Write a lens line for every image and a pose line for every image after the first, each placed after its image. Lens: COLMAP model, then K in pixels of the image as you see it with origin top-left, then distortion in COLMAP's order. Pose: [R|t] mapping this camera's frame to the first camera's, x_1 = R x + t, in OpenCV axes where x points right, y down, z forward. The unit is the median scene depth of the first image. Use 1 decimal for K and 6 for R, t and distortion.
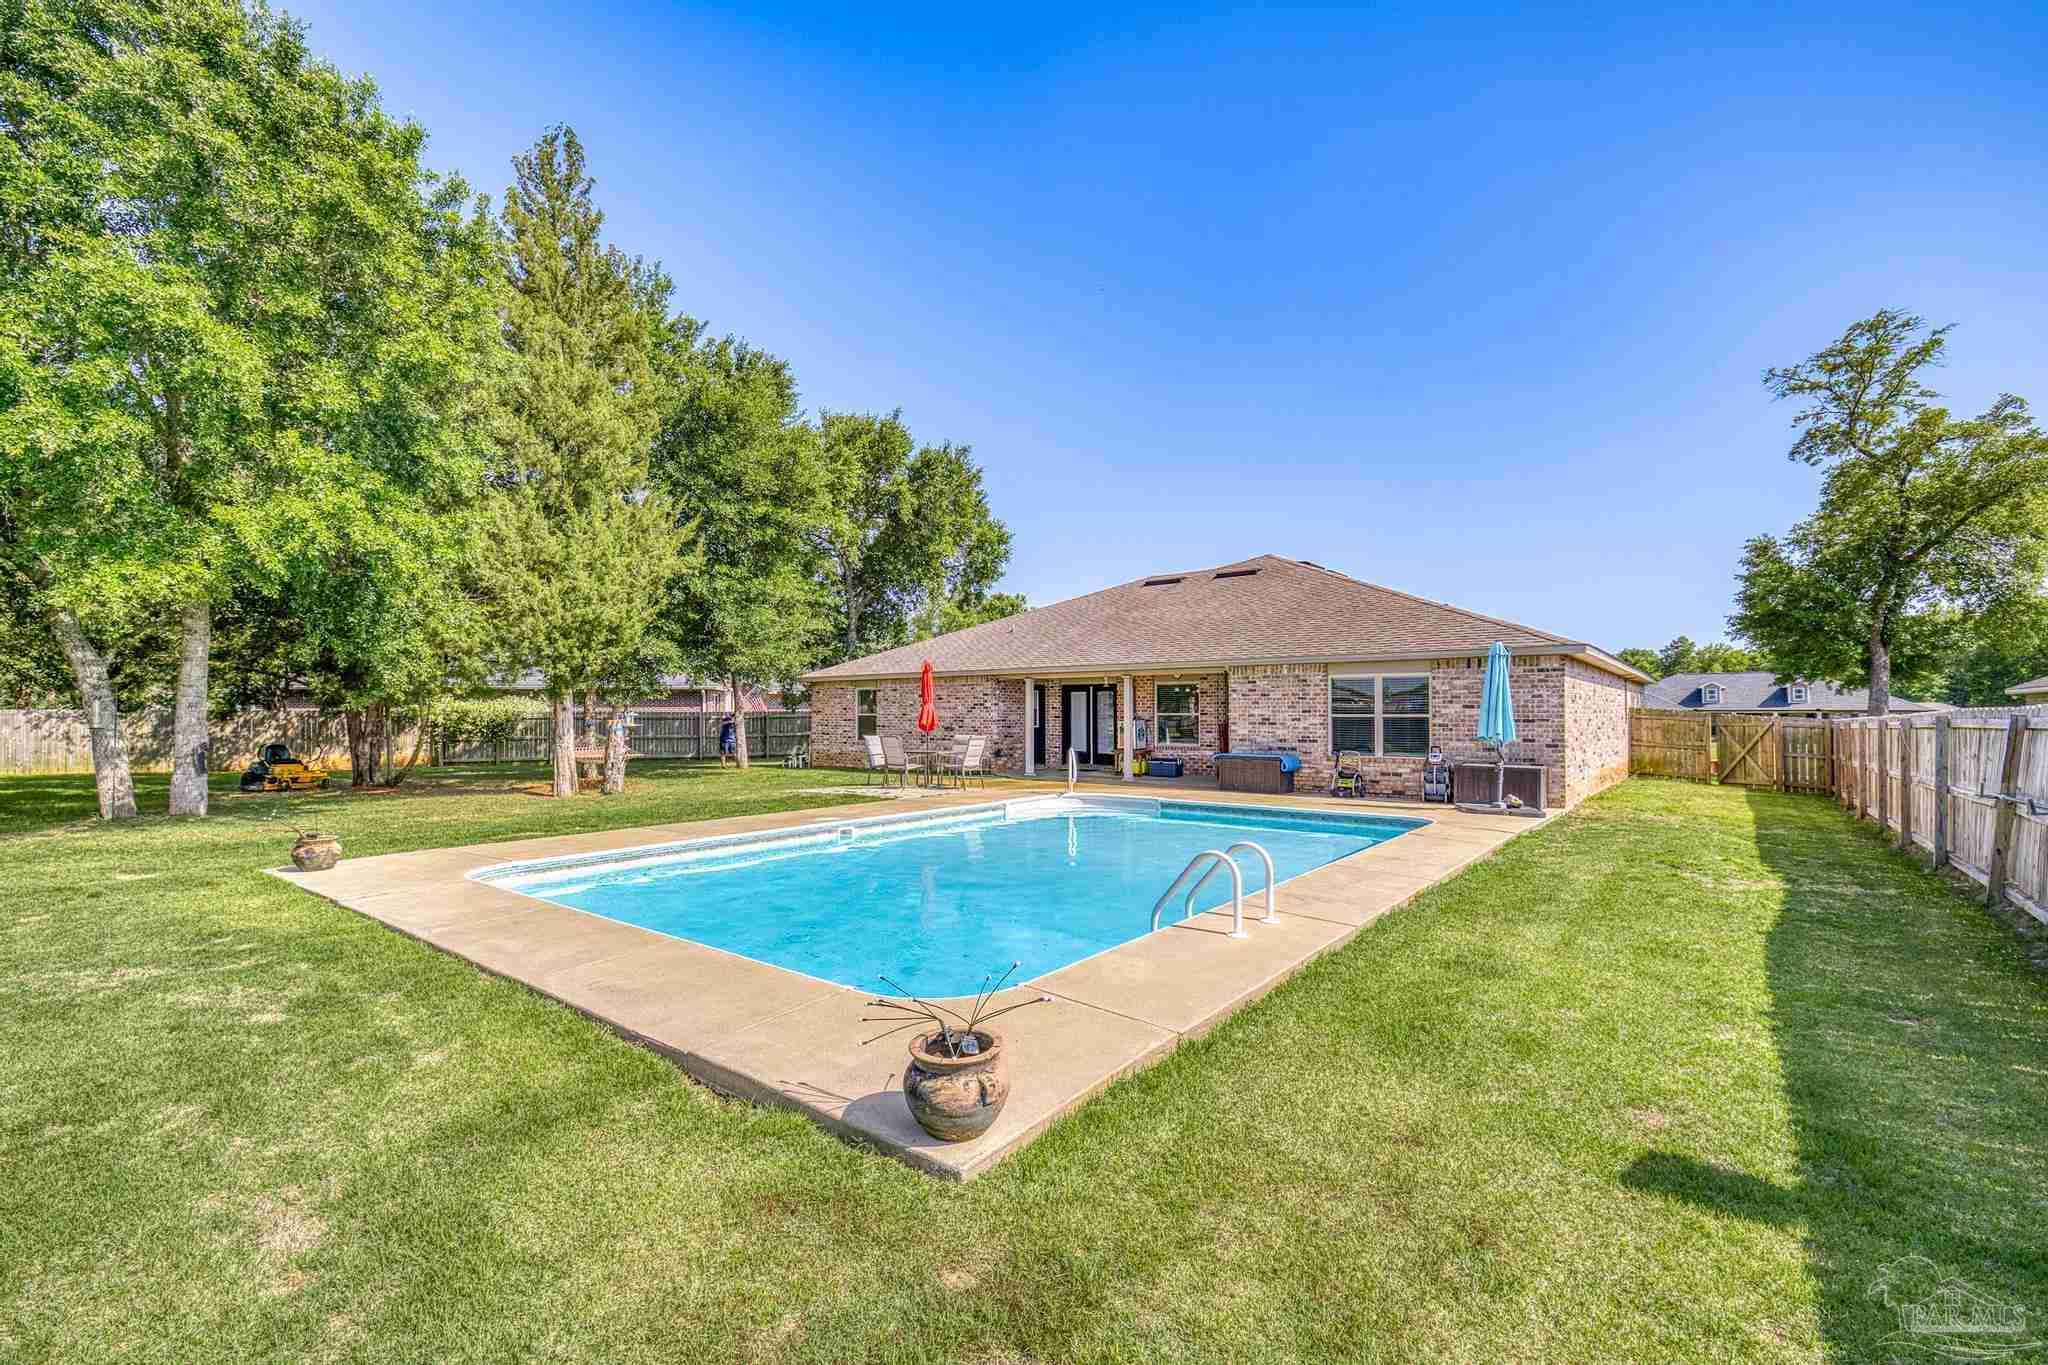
lens RADIAL K [[888.4, 0, 1023.4], [0, 888.4, 701.1], [0, 0, 1]] dist [0.003692, 0.001269]
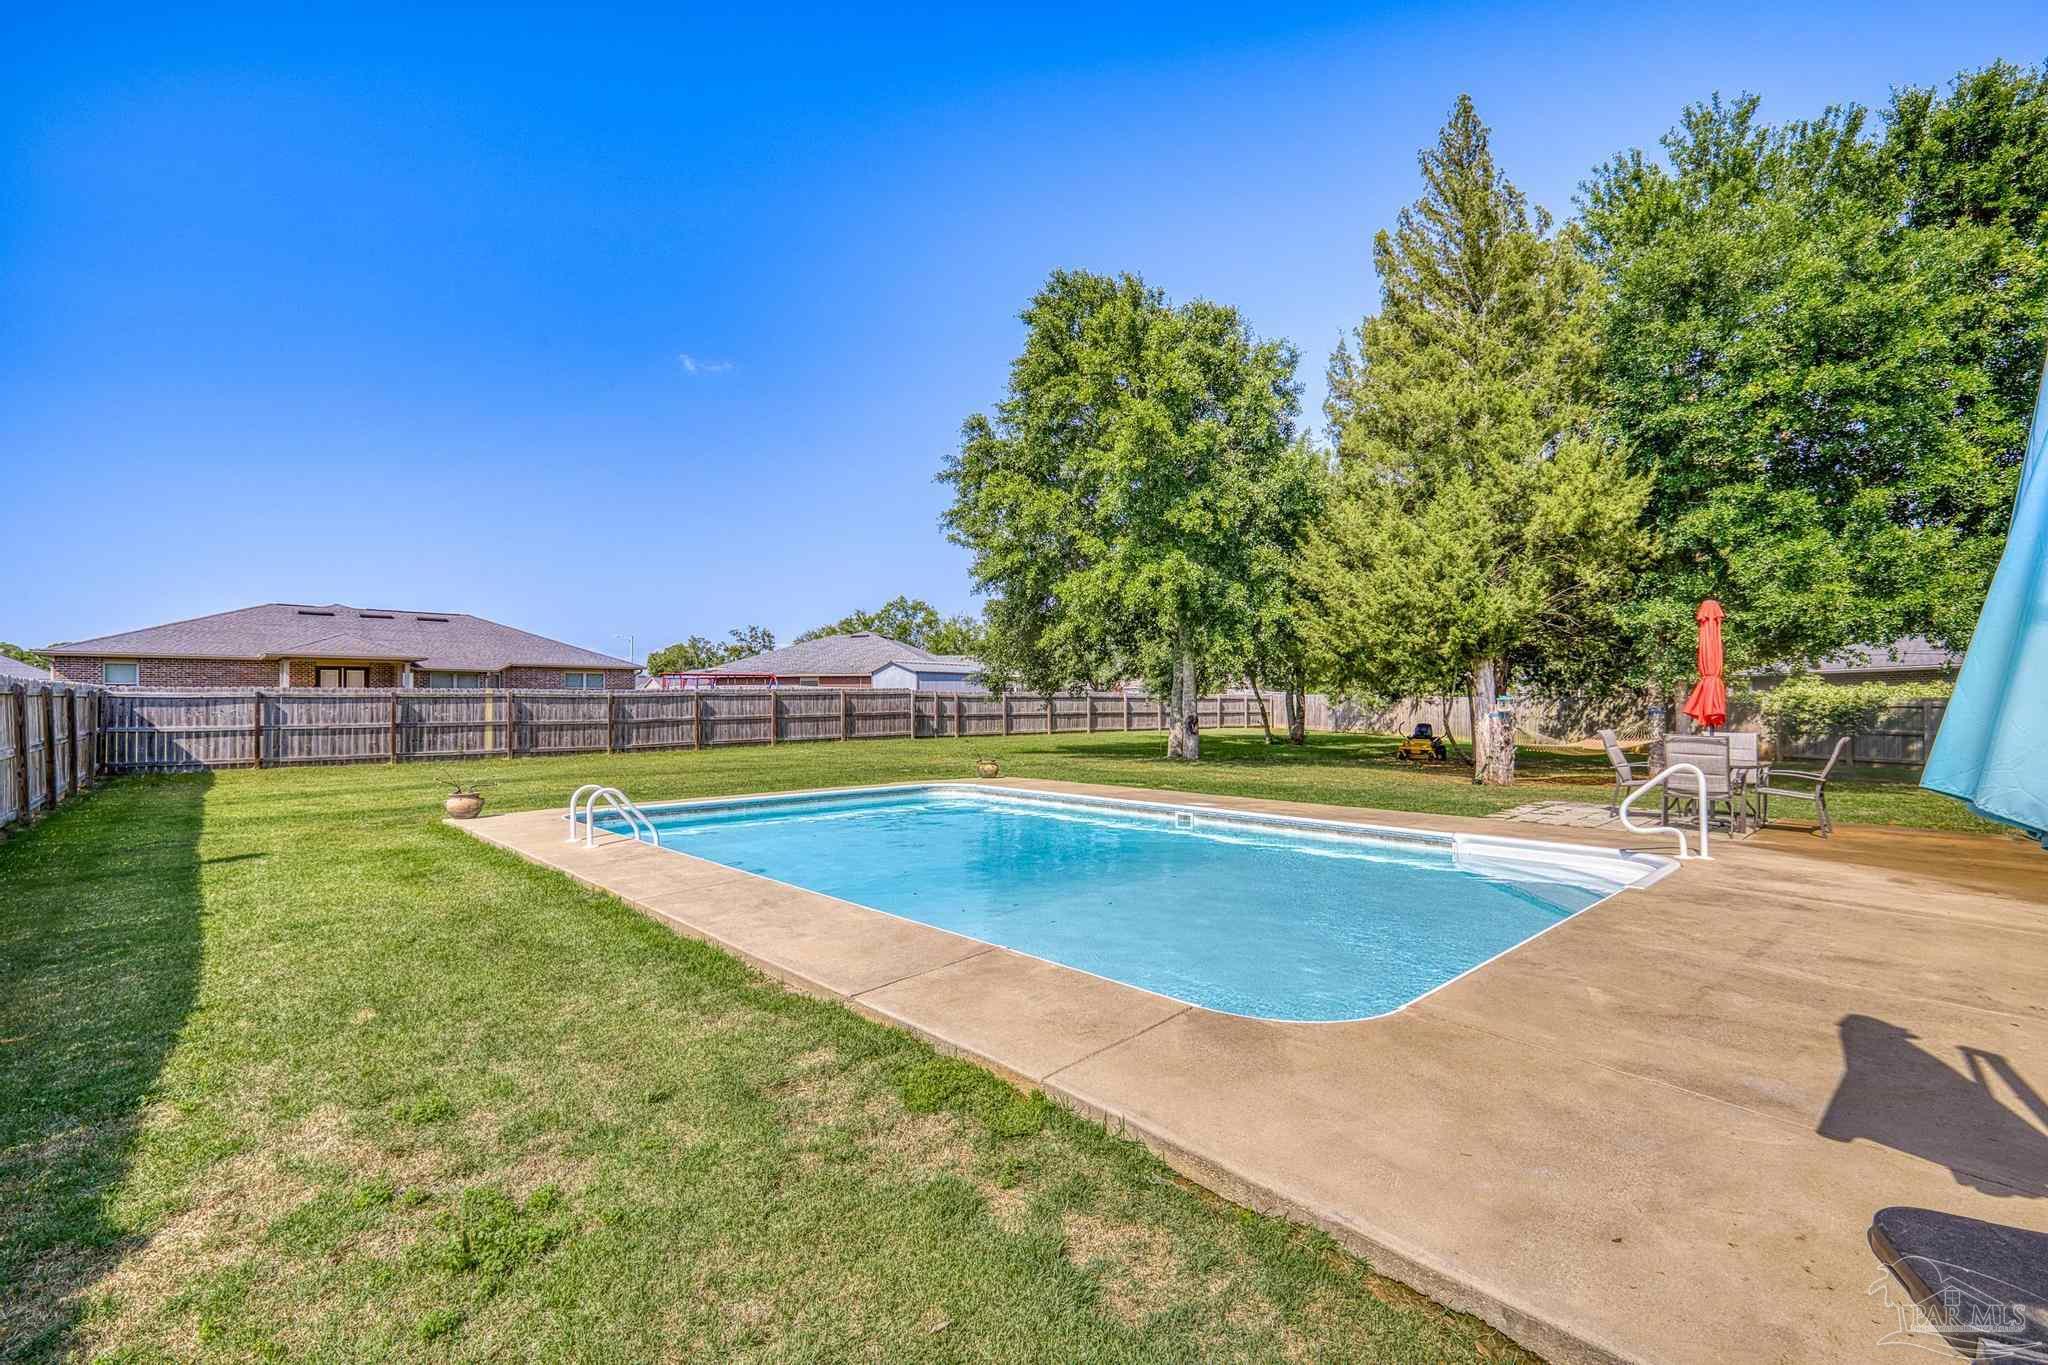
lens RADIAL K [[888.4, 0, 1016.0], [0, 888.4, 684.4], [0, 0, 1]] dist [0.003692, 0.001269]
pose [[-0.154150, -0.016894, -0.987903, 0.410758], [0.010463, 0.999770, -0.018729, 0.008324], [0.987992, -0.013224, -0.153938, 0.494372]]
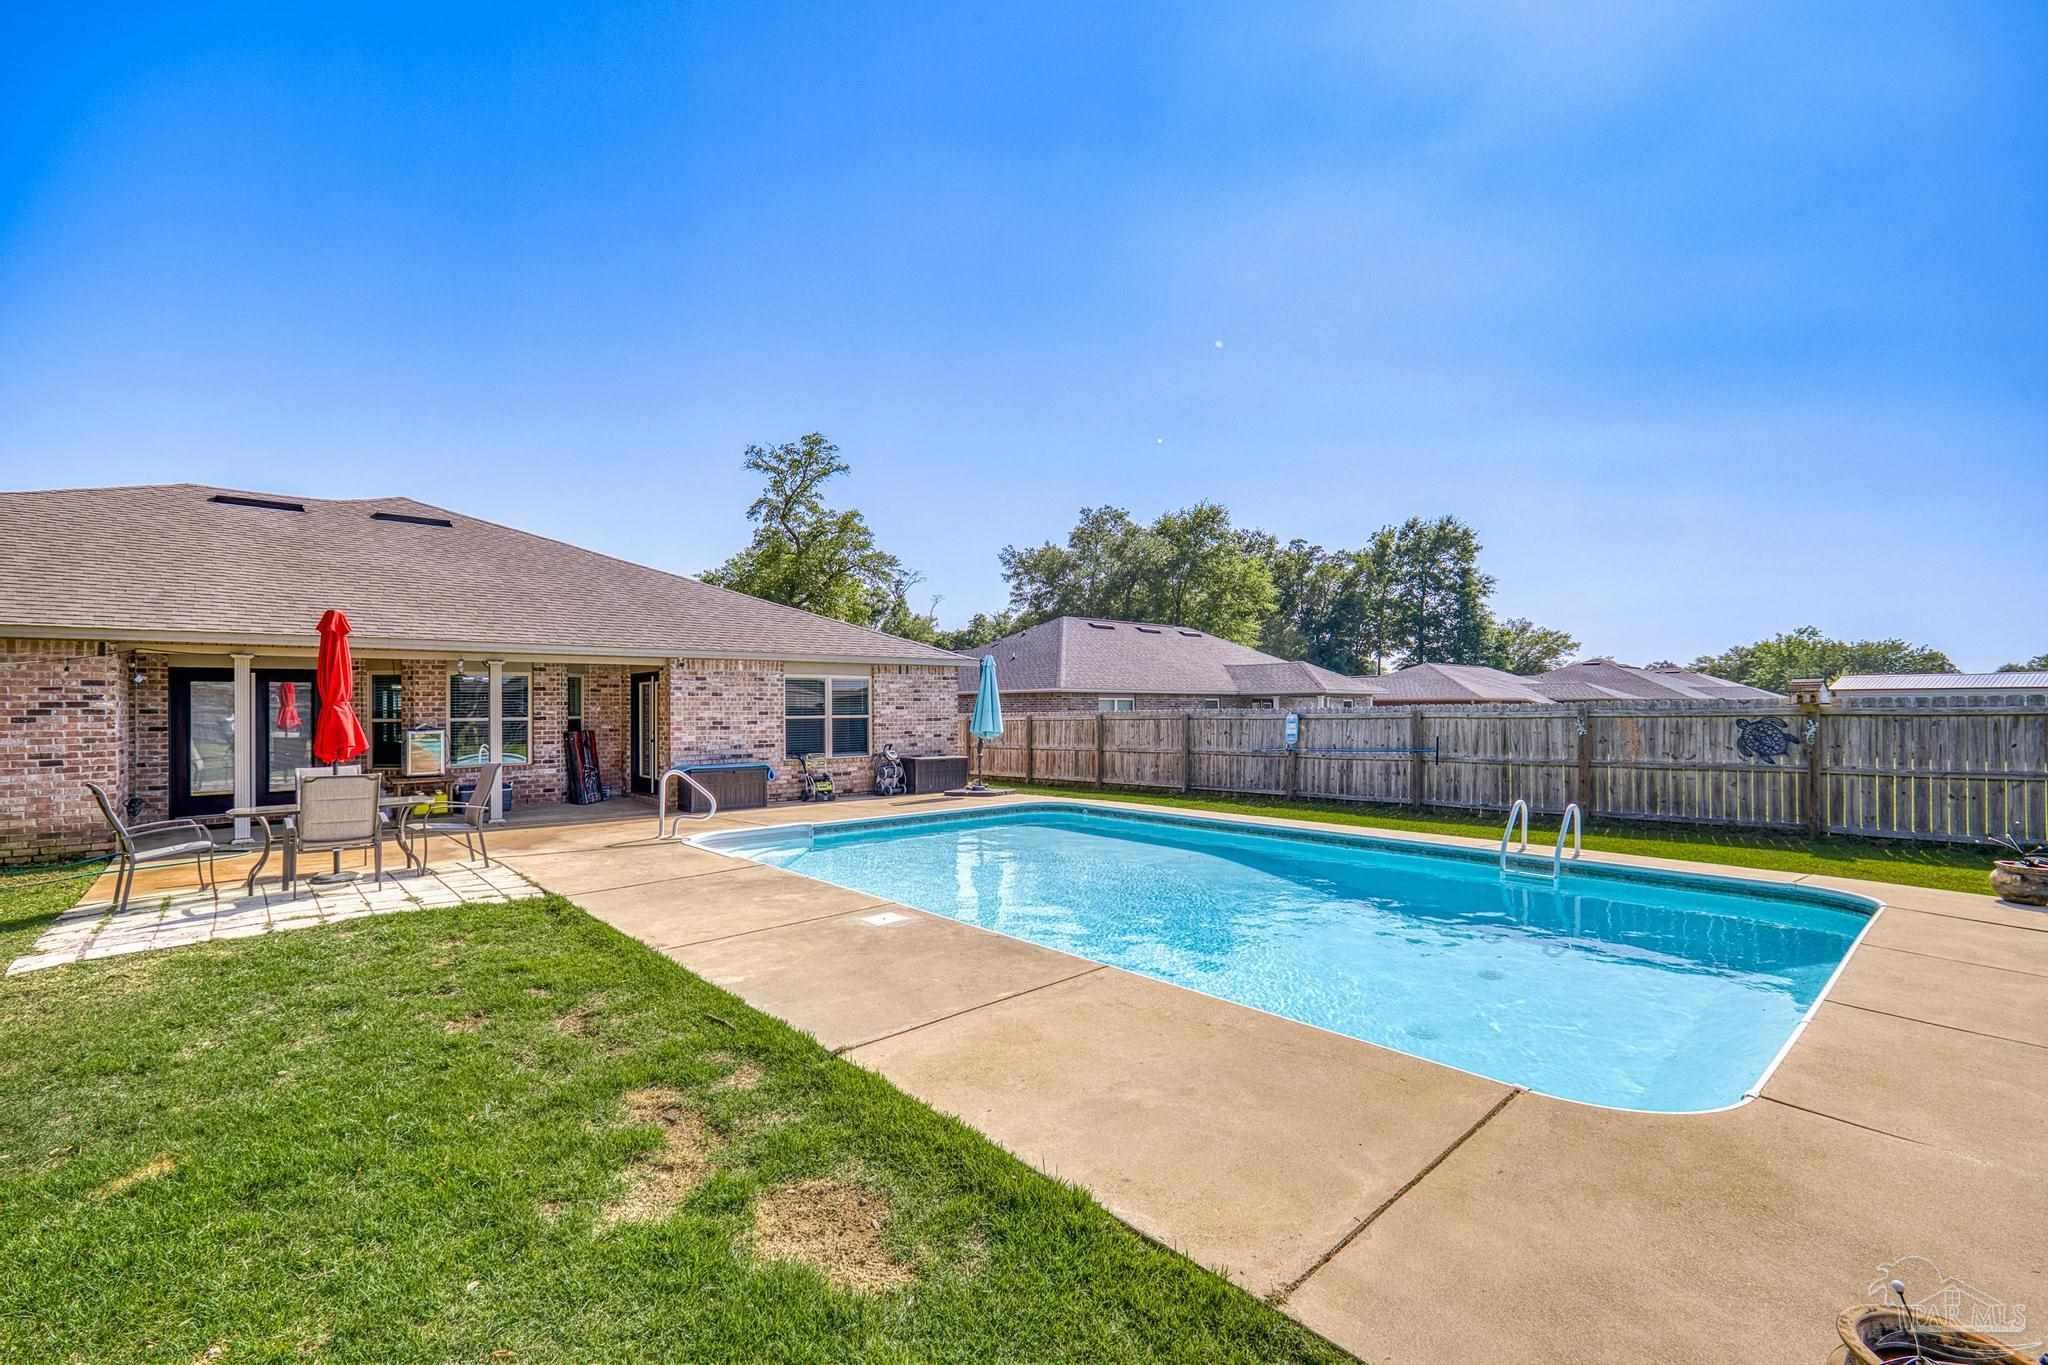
lens RADIAL K [[888.4, 0, 1011.9], [0, 888.4, 701.3], [0, 0, 1]] dist [0.003692, 0.001269]
pose [[0.185236, 0.005365, 0.982679, -0.390499], [-0.006578, 0.999969, -0.004219, 0.001013], [-0.982672, -0.005682, 0.185266, 0.430210]]
